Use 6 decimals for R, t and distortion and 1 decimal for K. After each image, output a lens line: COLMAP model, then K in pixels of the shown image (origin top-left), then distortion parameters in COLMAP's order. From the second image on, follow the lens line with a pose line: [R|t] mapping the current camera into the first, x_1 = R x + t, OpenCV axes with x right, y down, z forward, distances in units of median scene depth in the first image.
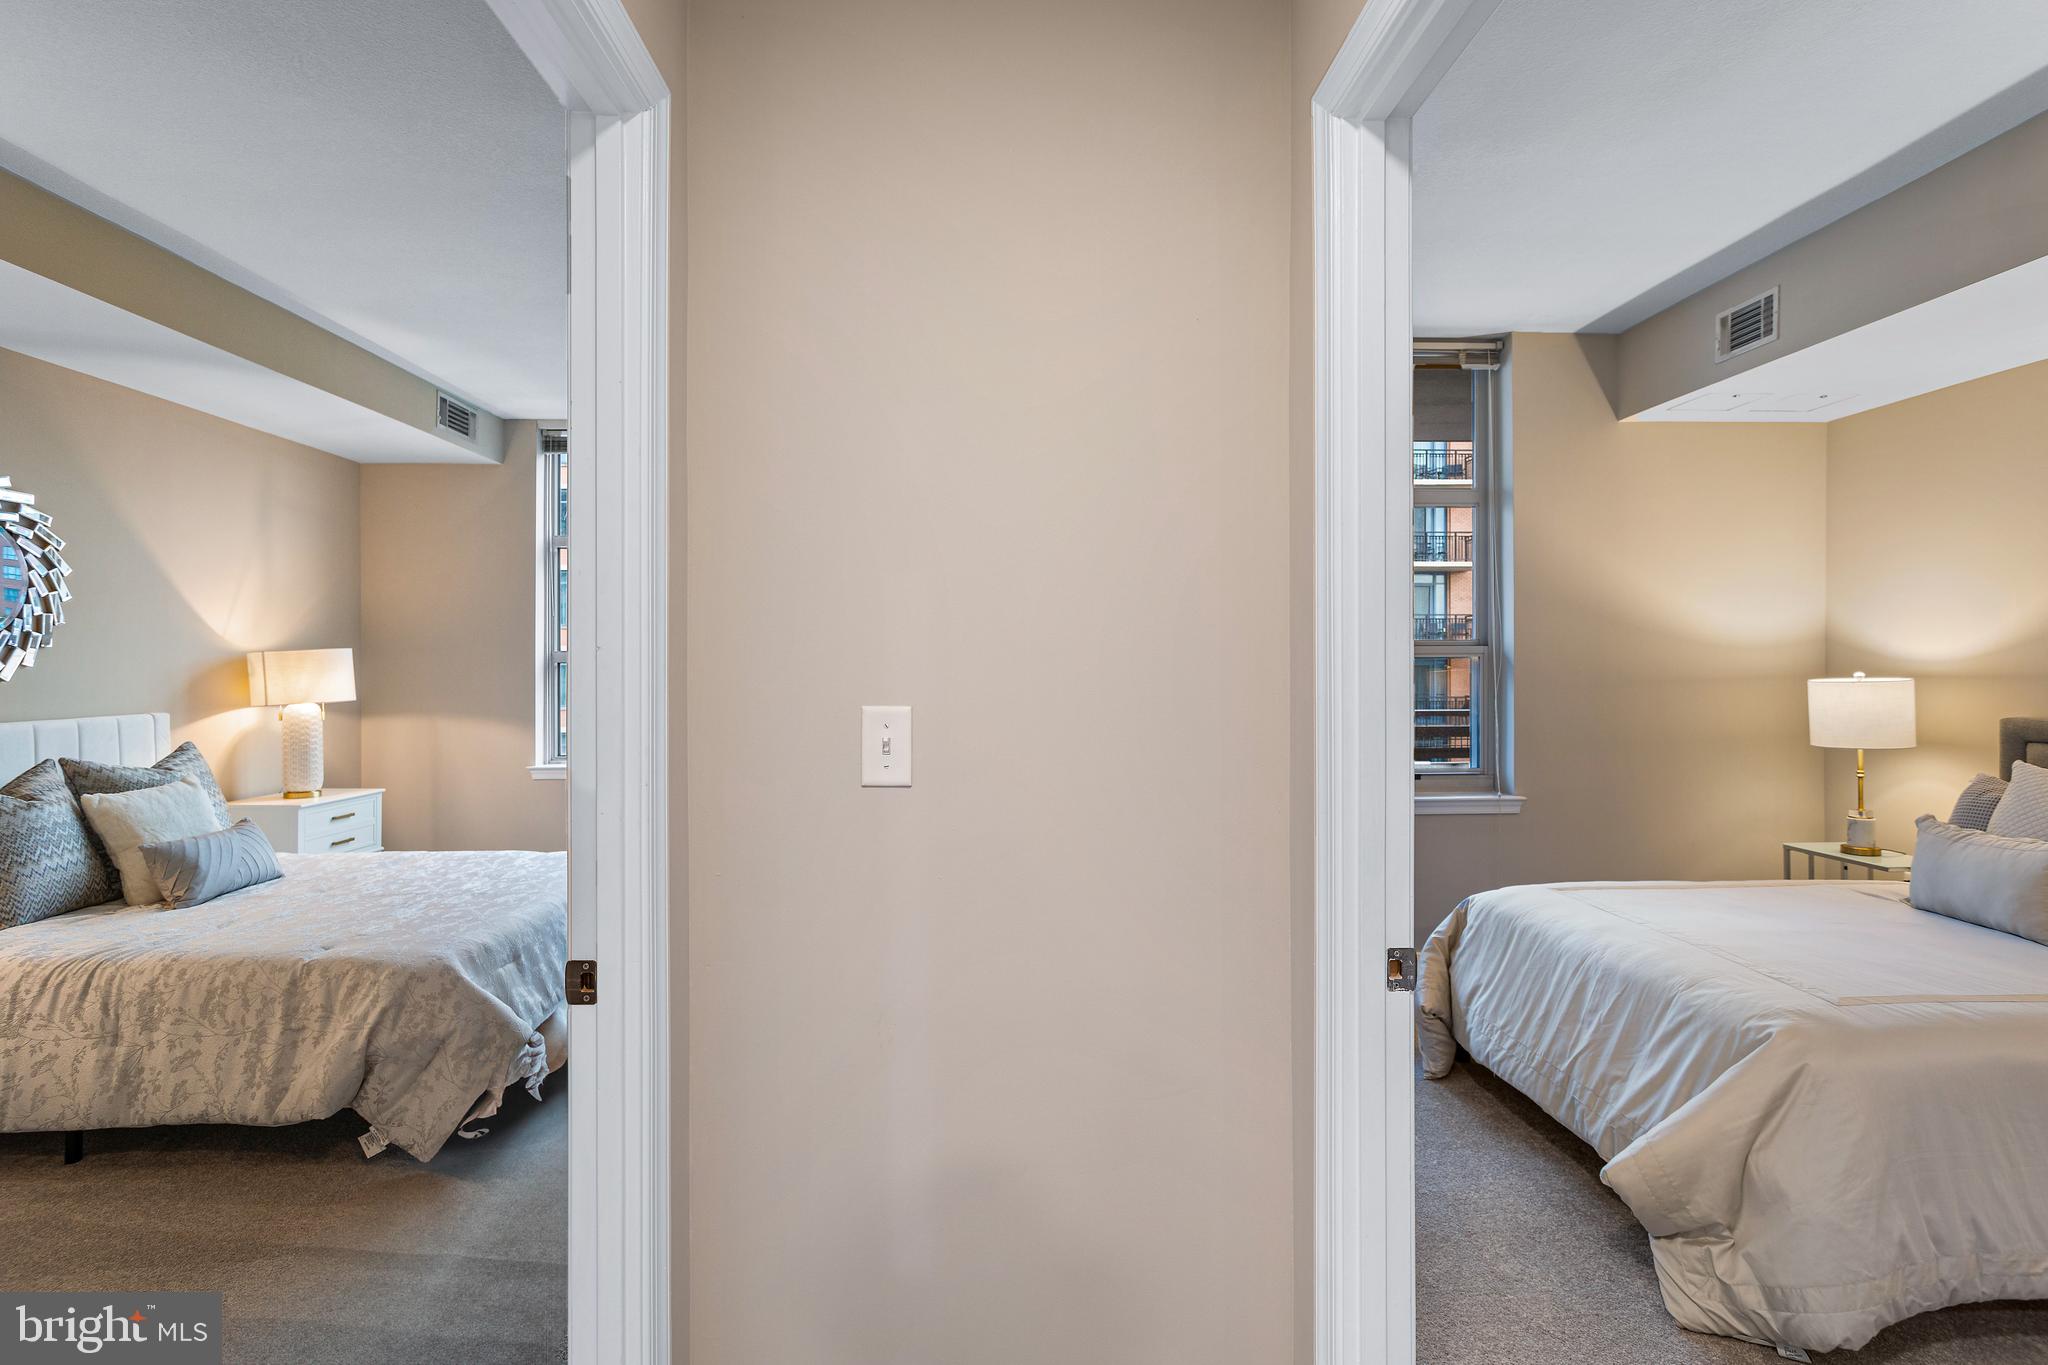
lens RADIAL K [[979.3, 0, 1019.1], [0, 979.3, 668.0], [0, 0, 1]] dist [-0.007463, 0.004427]
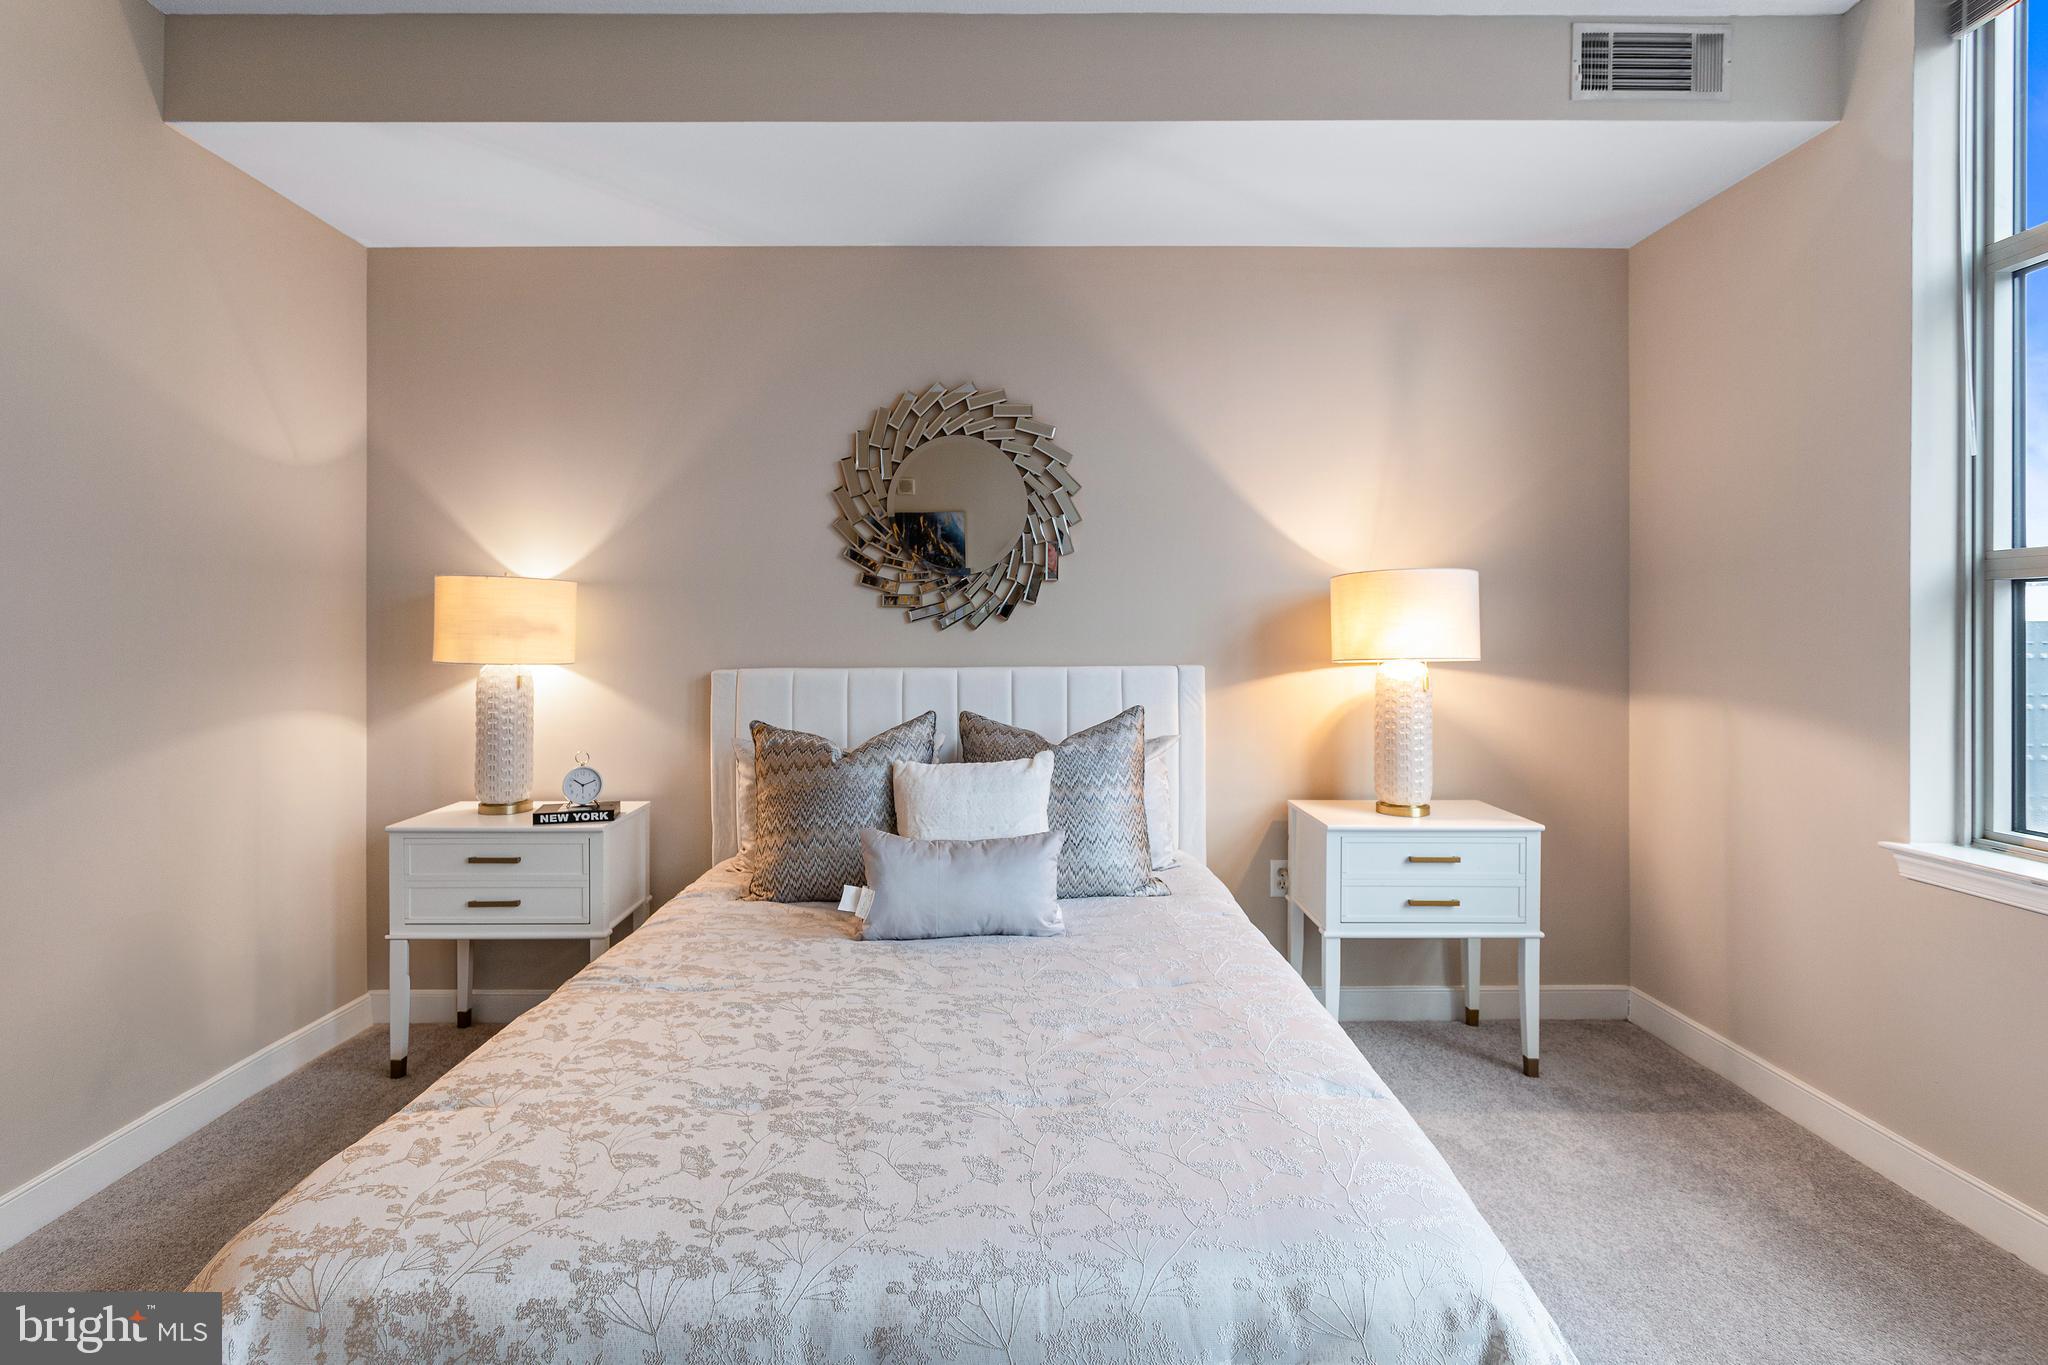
lens RADIAL K [[979.3, 0, 1036.4], [0, 979.3, 631.3], [0, 0, 1]] dist [-0.007463, 0.004427]
pose [[-0.027060, 0.000588, -0.999634, -0.158258], [-0.001592, 0.999999, 0.000631, 0.025199], [0.999633, 0.001608, -0.027059, 1.127147]]
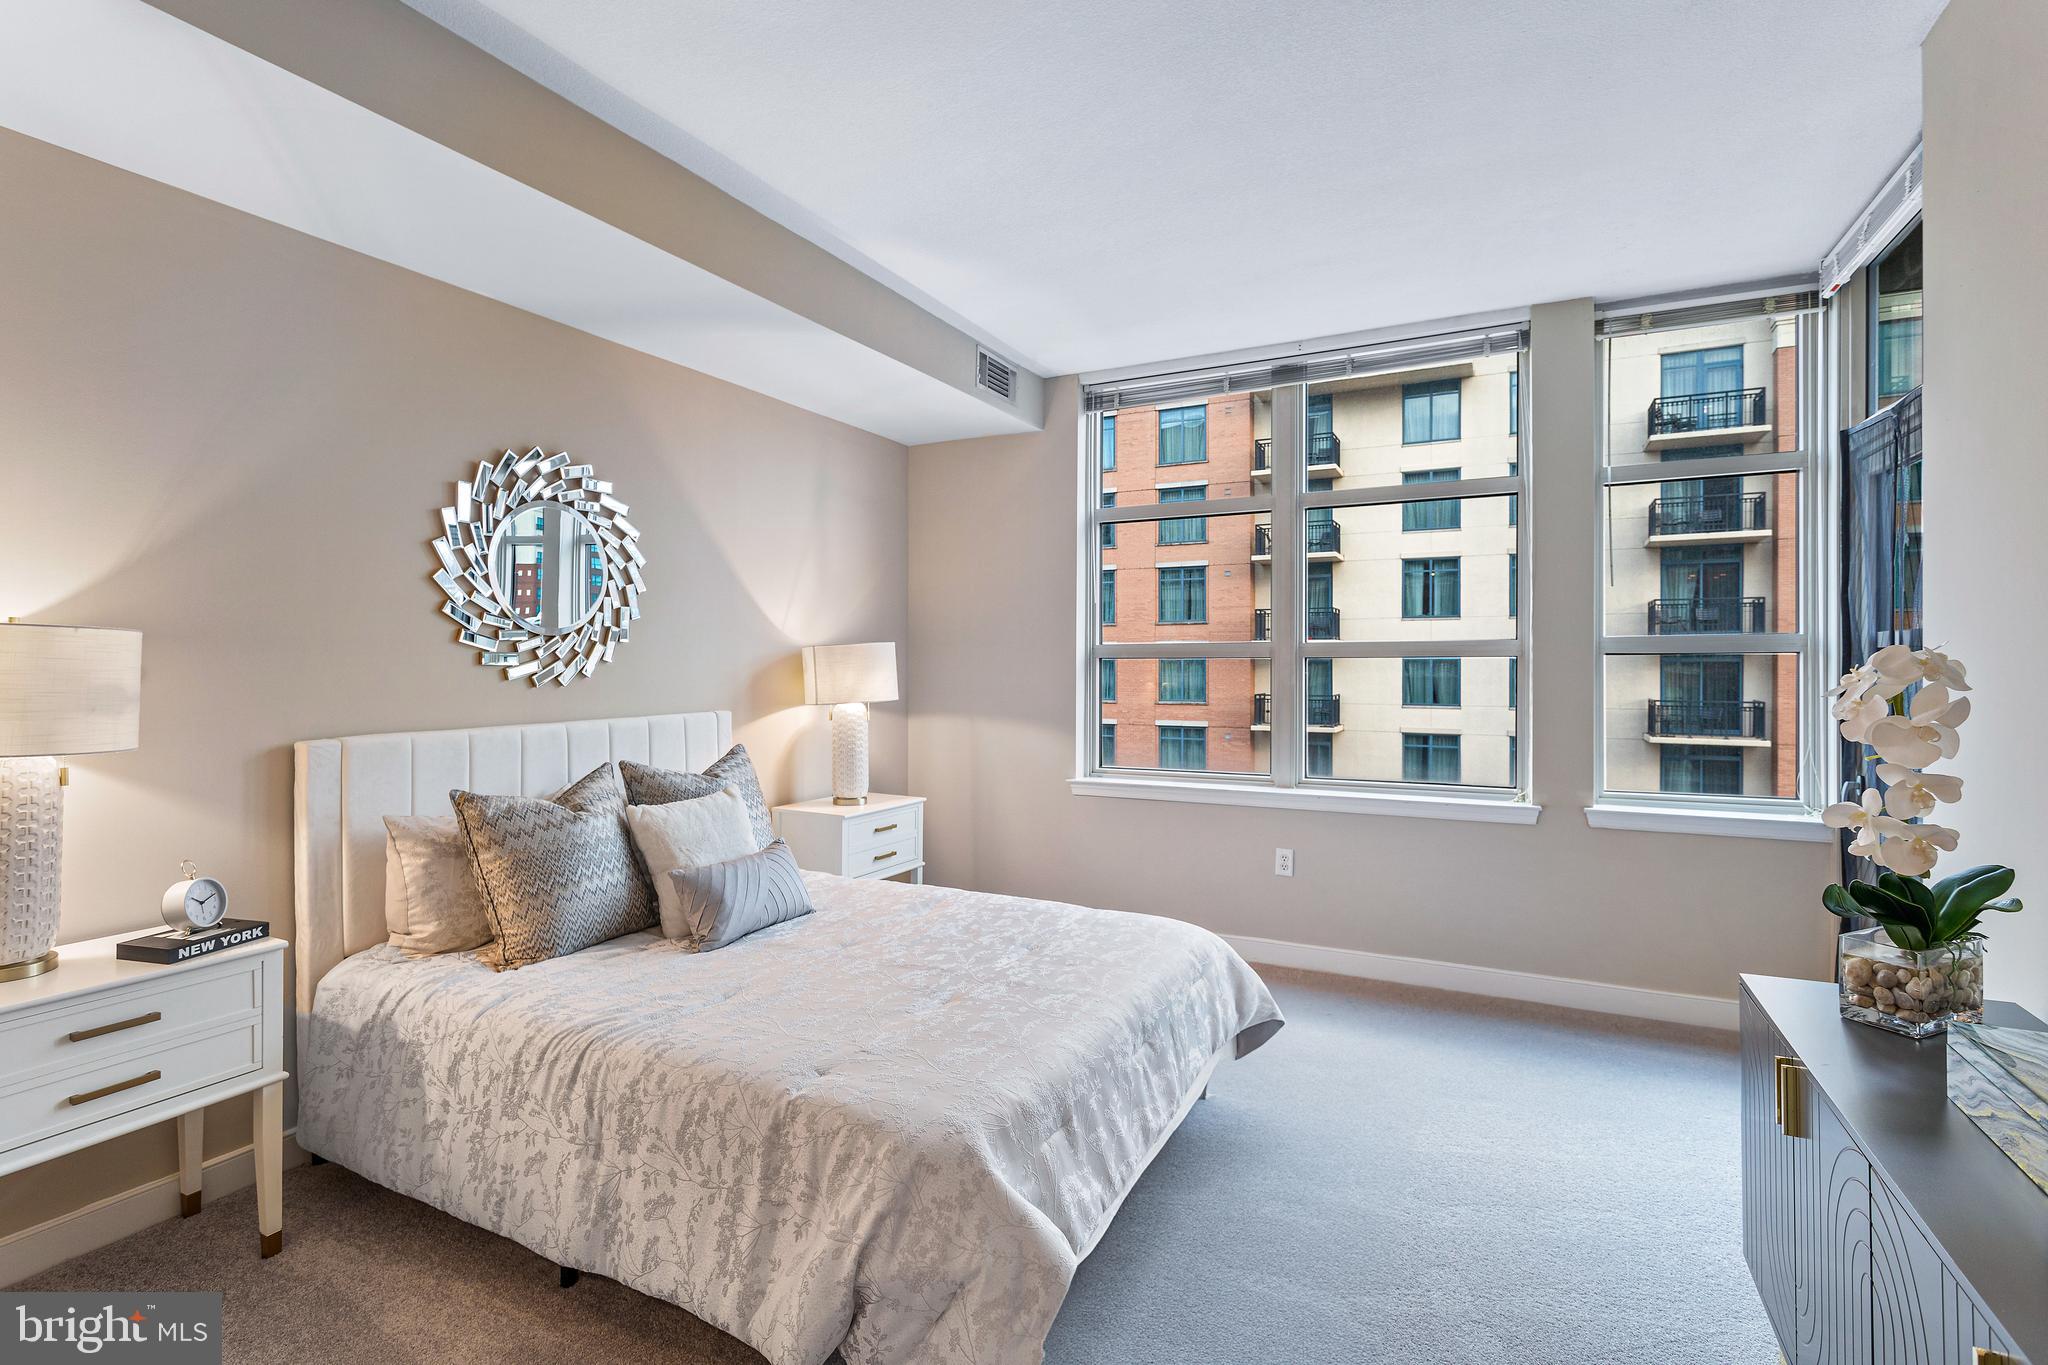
lens RADIAL K [[979.3, 0, 1013.7], [0, 979.3, 663.7], [0, 0, 1]] dist [-0.007463, 0.004427]
pose [[0.872542, 0.003715, -0.488525, -0.211559], [-0.003799, 0.999992, 0.000820, -0.002310], [0.488524, 0.001140, 0.872550, 0.385897]]
